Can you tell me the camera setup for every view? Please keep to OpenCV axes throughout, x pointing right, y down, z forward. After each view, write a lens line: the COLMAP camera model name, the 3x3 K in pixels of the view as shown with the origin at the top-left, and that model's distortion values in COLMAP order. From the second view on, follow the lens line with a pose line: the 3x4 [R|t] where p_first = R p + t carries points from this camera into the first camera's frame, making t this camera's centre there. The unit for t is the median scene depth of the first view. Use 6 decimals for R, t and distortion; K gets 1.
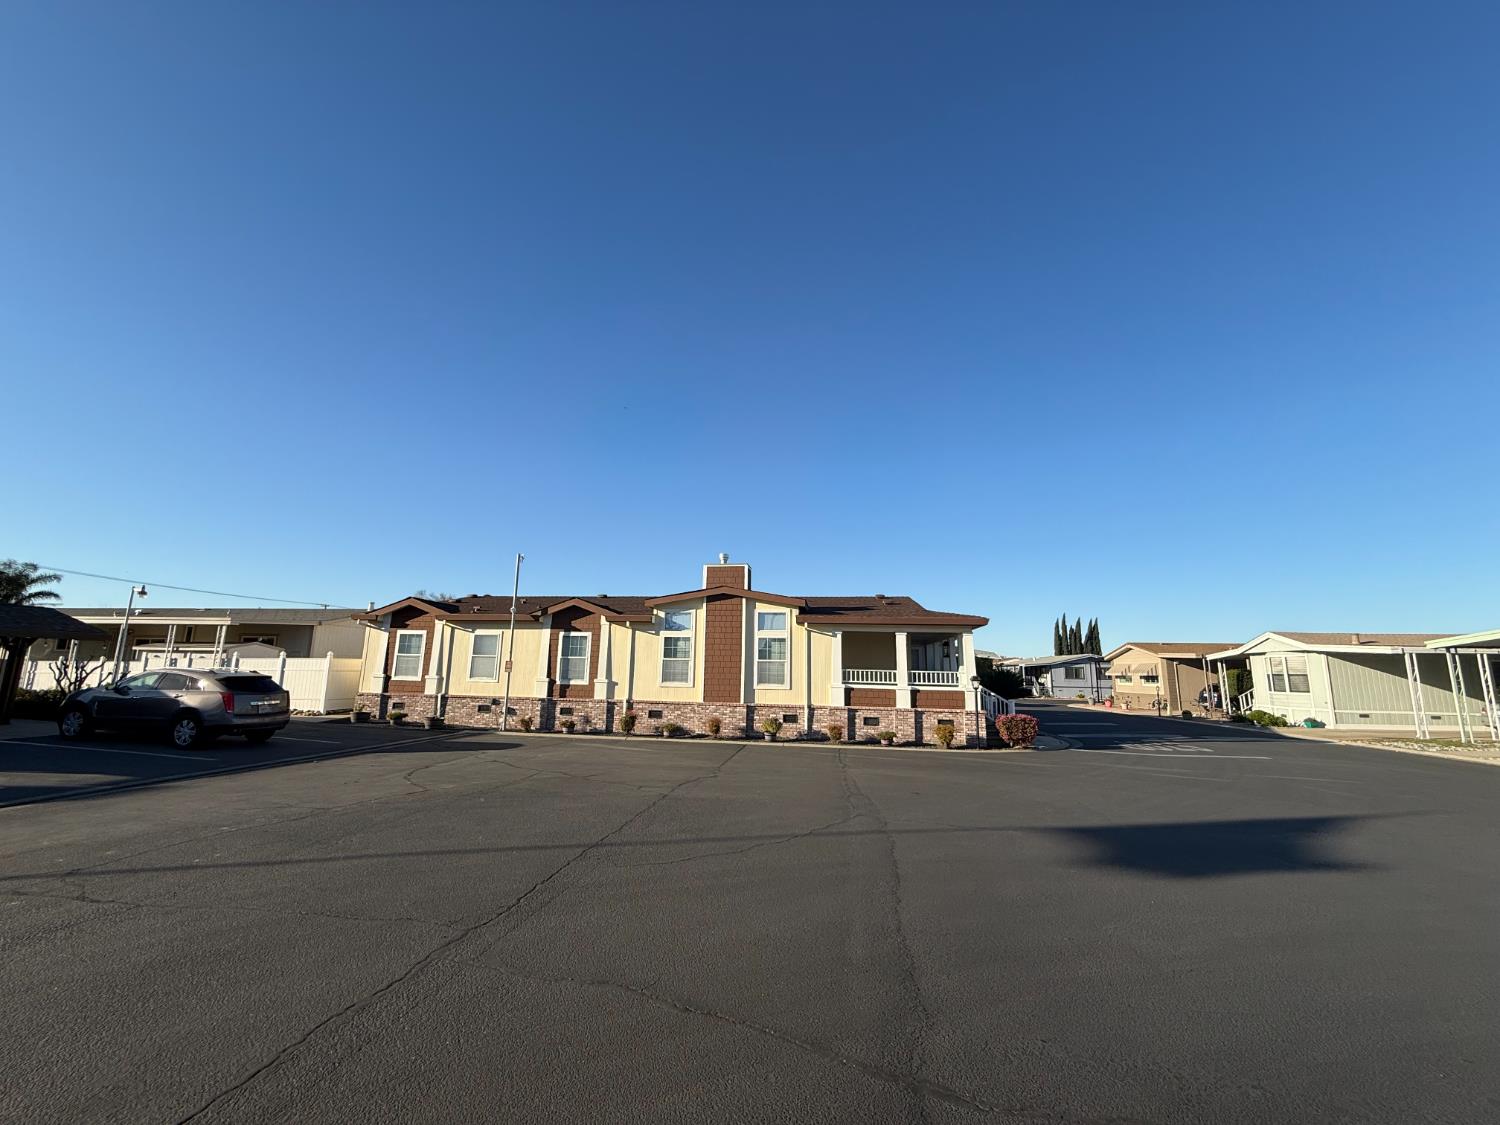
lens RADIAL K [[612.4, 0, 744.9], [0, 612.4, 558.7], [0, 0, 1]] dist [-0.000600, 0.000265]
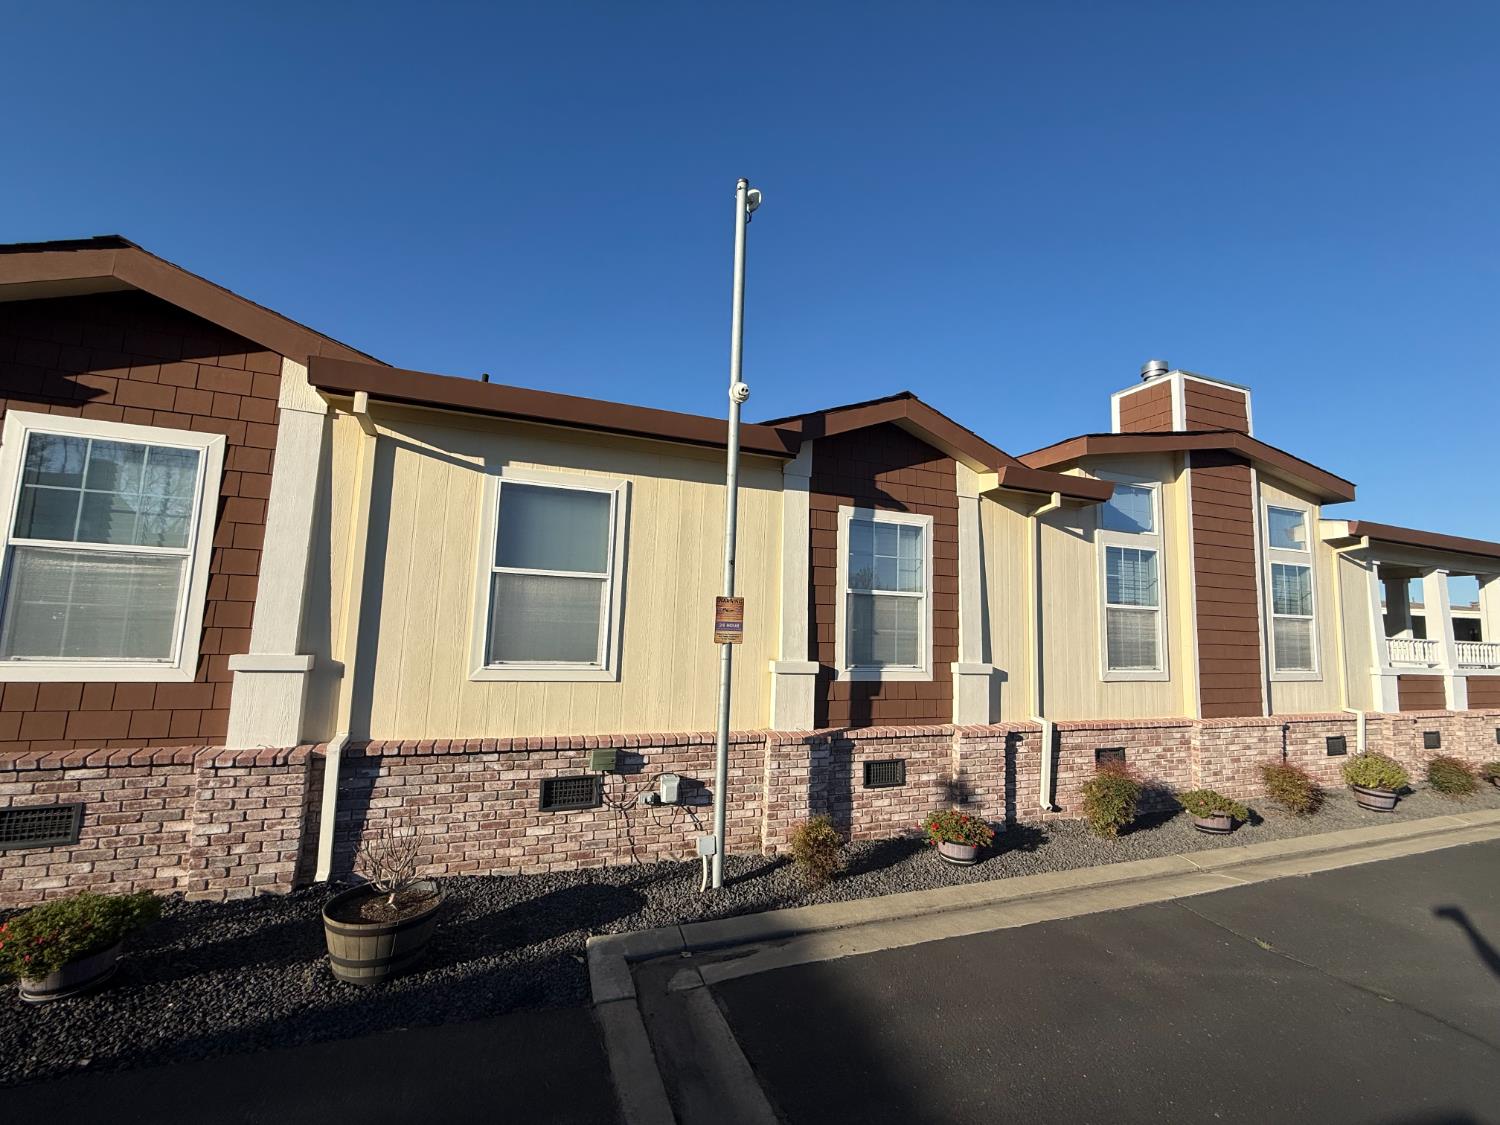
lens RADIAL K [[612.4, 0, 744.9], [0, 612.4, 558.7], [0, 0, 1]] dist [-0.000600, 0.000265]
pose [[0.866789, 0.062422, 0.494752, -0.510502], [-0.108993, 0.991862, 0.065810, 0.137154], [-0.486618, -0.110968, 0.866539, 0.802130]]
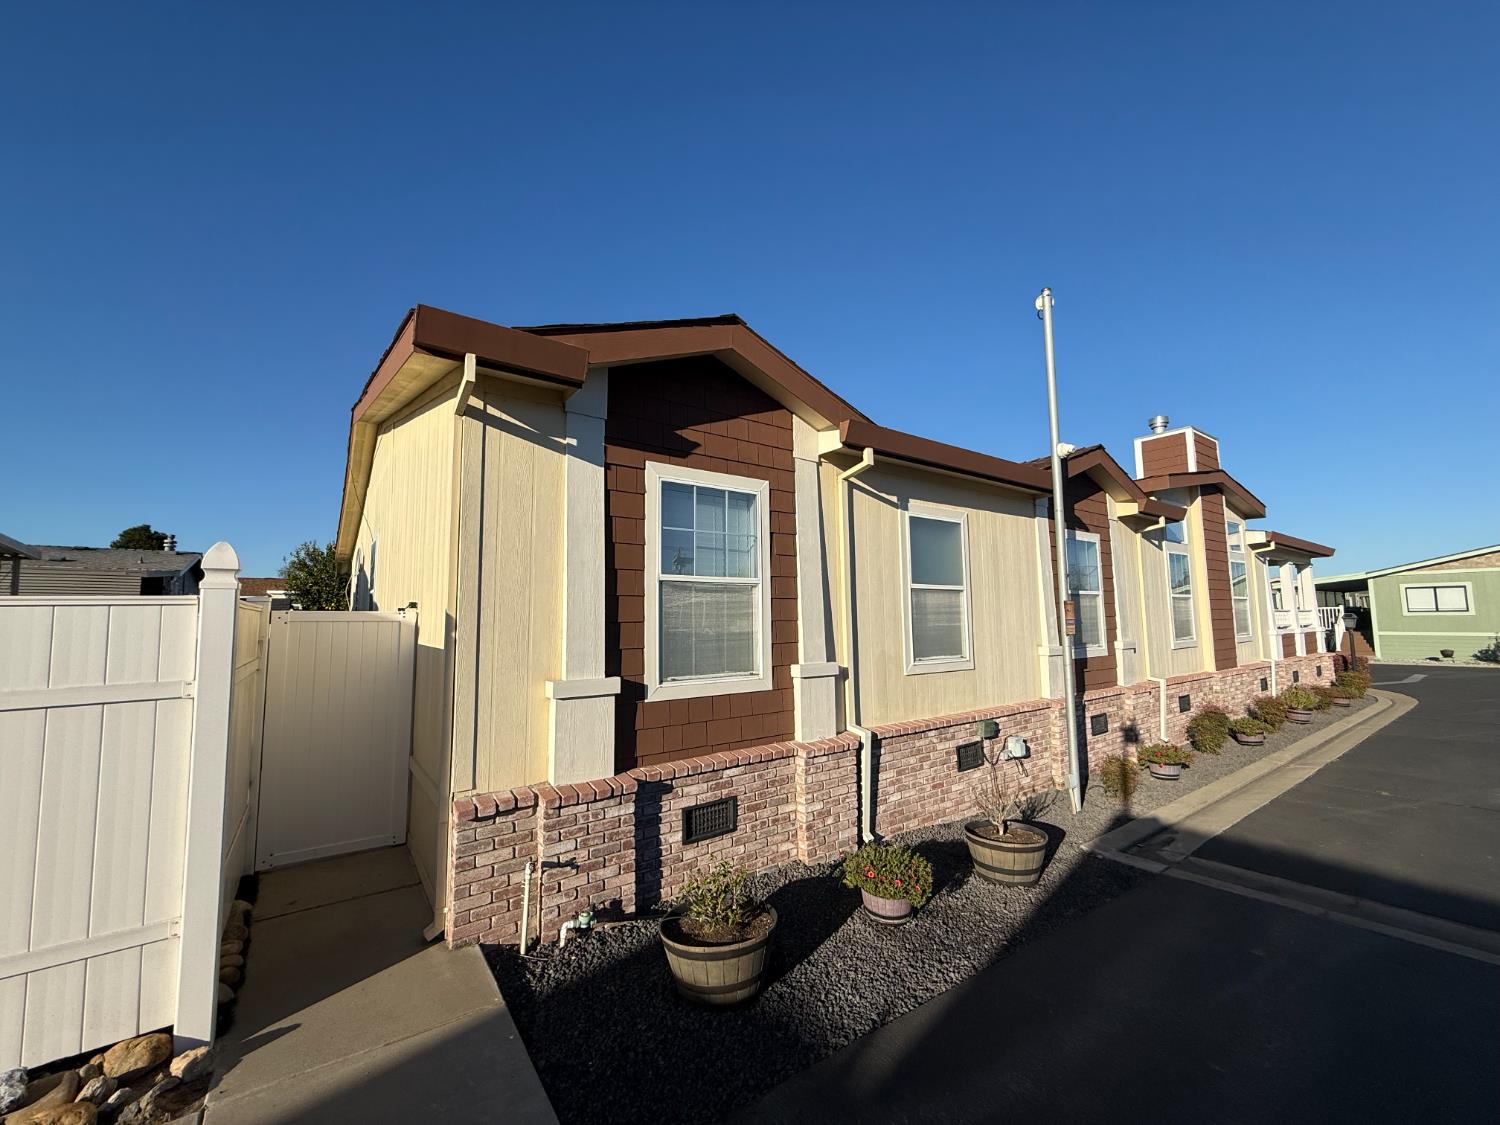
lens RADIAL K [[612.4, 0, 744.9], [0, 612.4, 558.7], [0, 0, 1]] dist [-0.000600, 0.000265]
pose [[0.695907, 0.042314, 0.716884, -0.760874], [-0.108427, 0.993010, 0.046642, 0.149860], [-0.709900, -0.110188, 0.695630, 0.911999]]
